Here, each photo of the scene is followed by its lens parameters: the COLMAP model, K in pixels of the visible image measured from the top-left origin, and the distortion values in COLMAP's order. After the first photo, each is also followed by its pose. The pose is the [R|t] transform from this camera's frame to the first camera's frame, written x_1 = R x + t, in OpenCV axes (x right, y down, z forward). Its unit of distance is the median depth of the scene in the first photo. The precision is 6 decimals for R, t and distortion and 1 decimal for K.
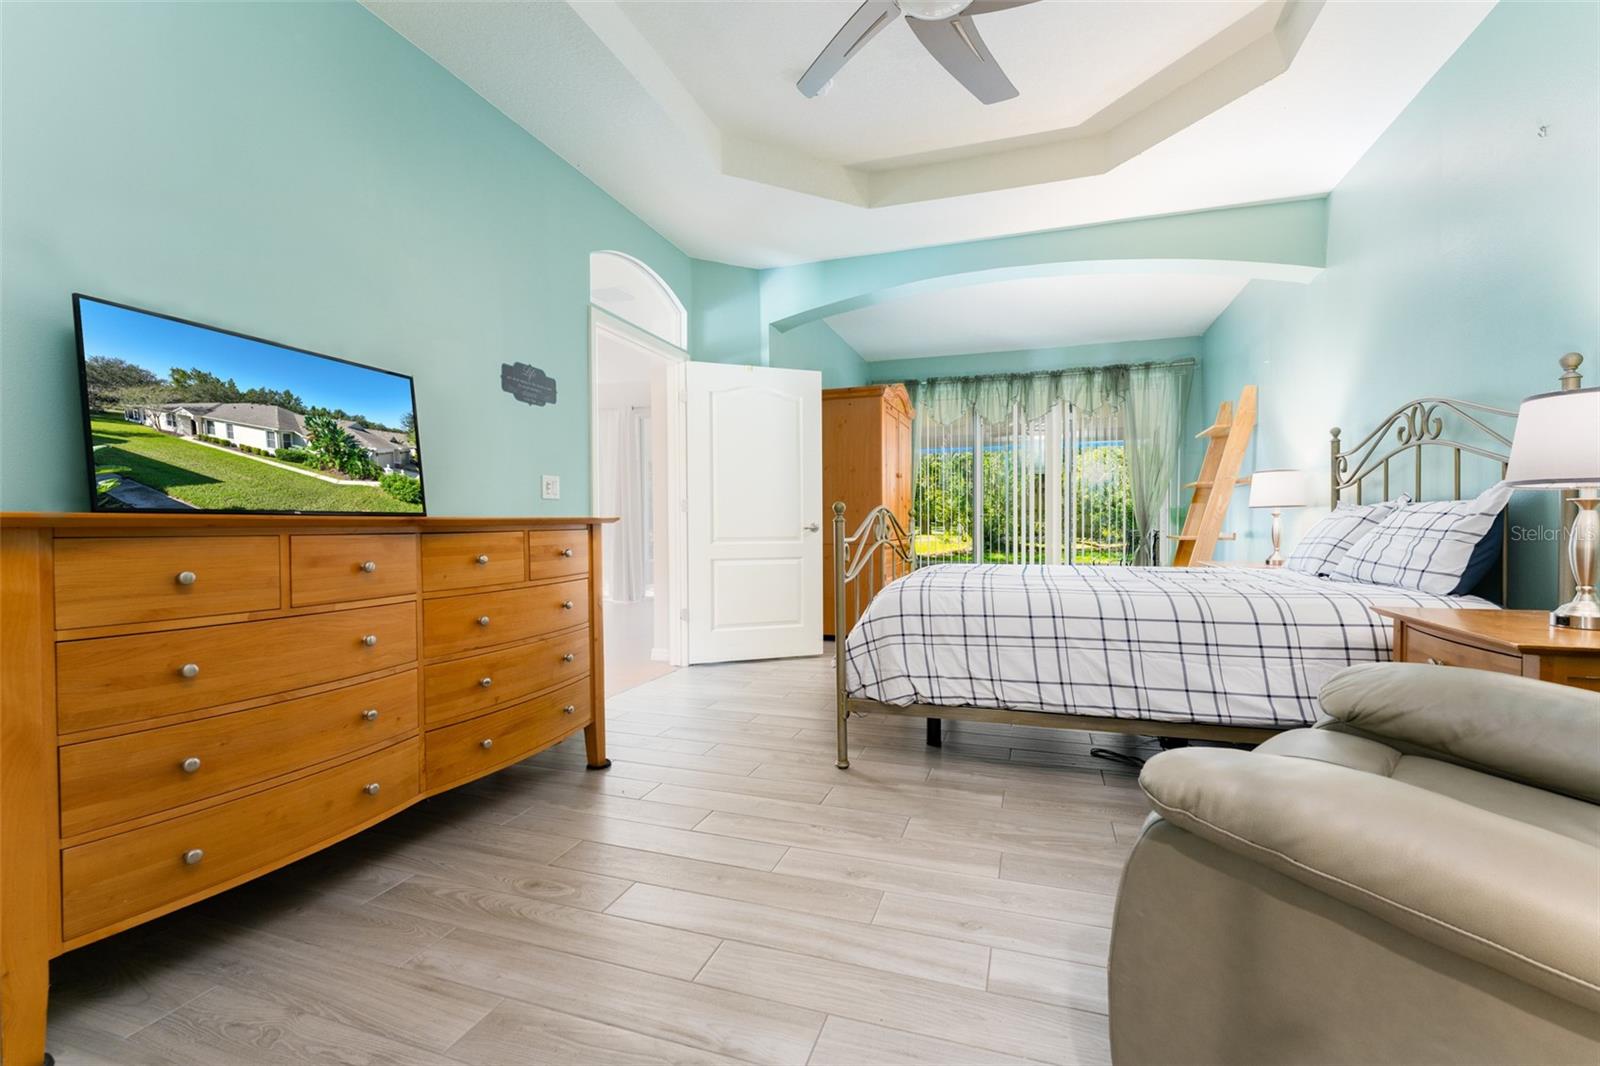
lens RADIAL K [[648.8, 0, 795.3], [0, 648.8, 522.6], [0, 0, 1]] dist [-0.001470, -0.000018]
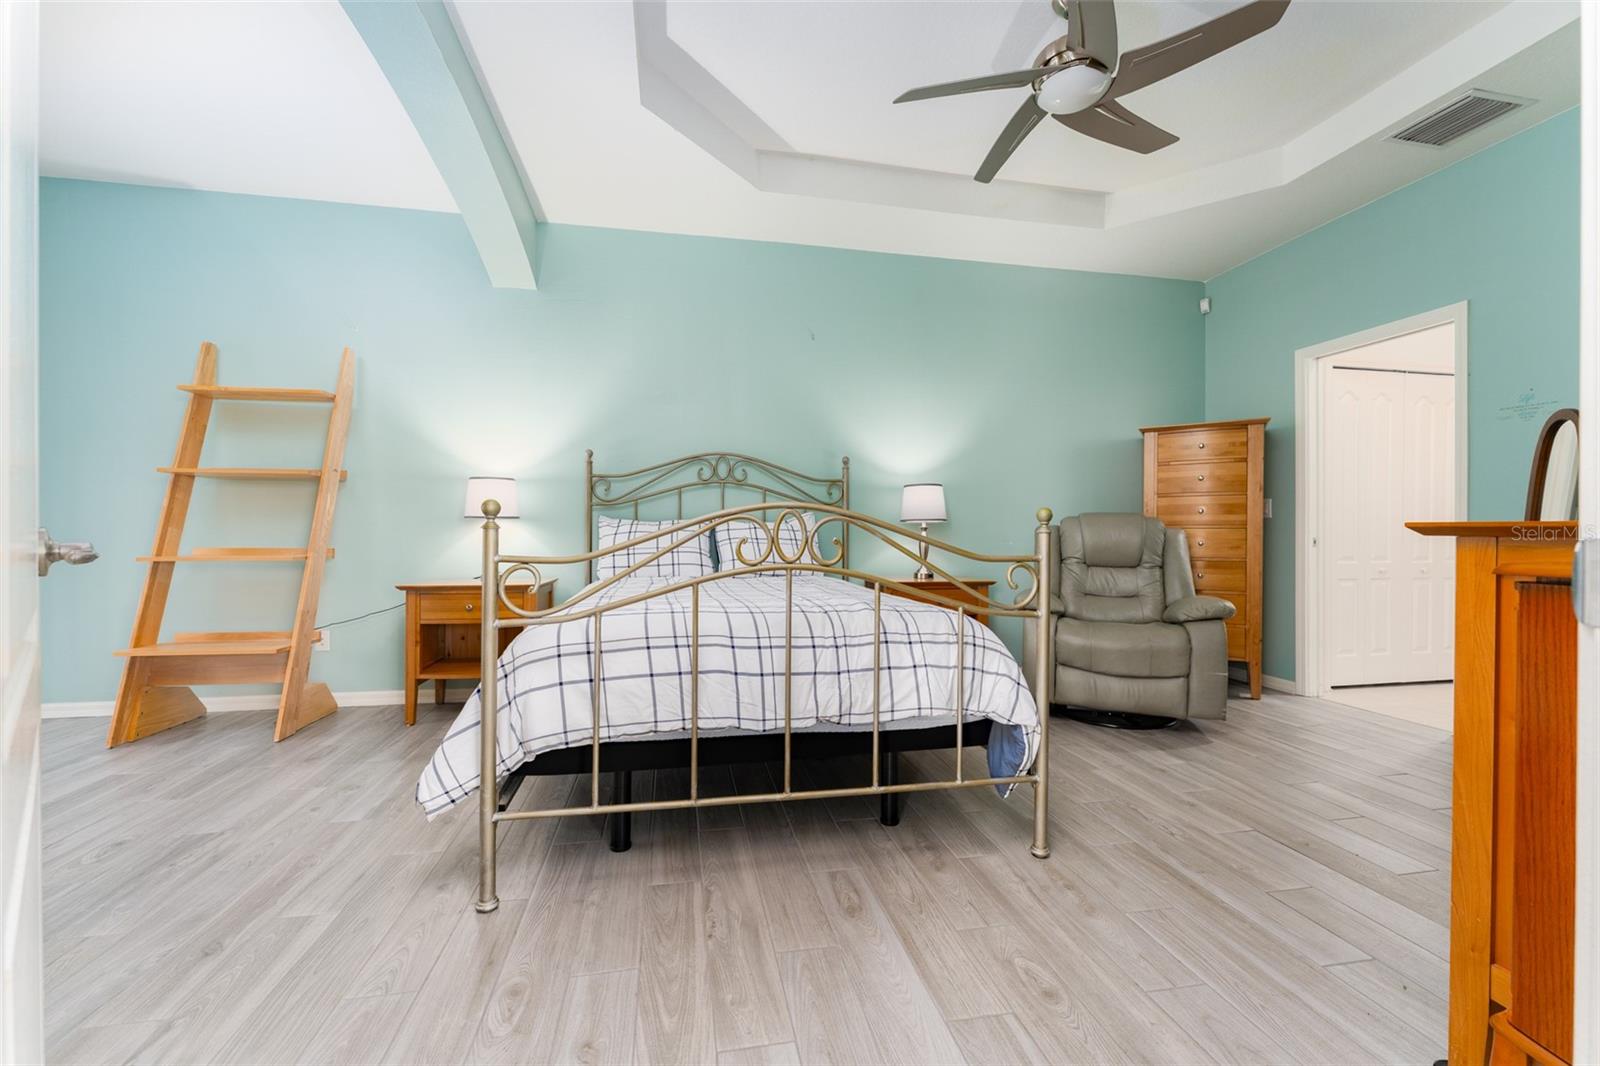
lens RADIAL K [[648.8, 0, 795.3], [0, 648.8, 522.6], [0, 0, 1]] dist [-0.001470, -0.000018]
pose [[-0.500309, -0.003653, 0.865839, -0.521730], [-0.015082, 0.999876, -0.004496, -0.026474], [-0.865715, -0.015308, -0.500303, 1.862599]]
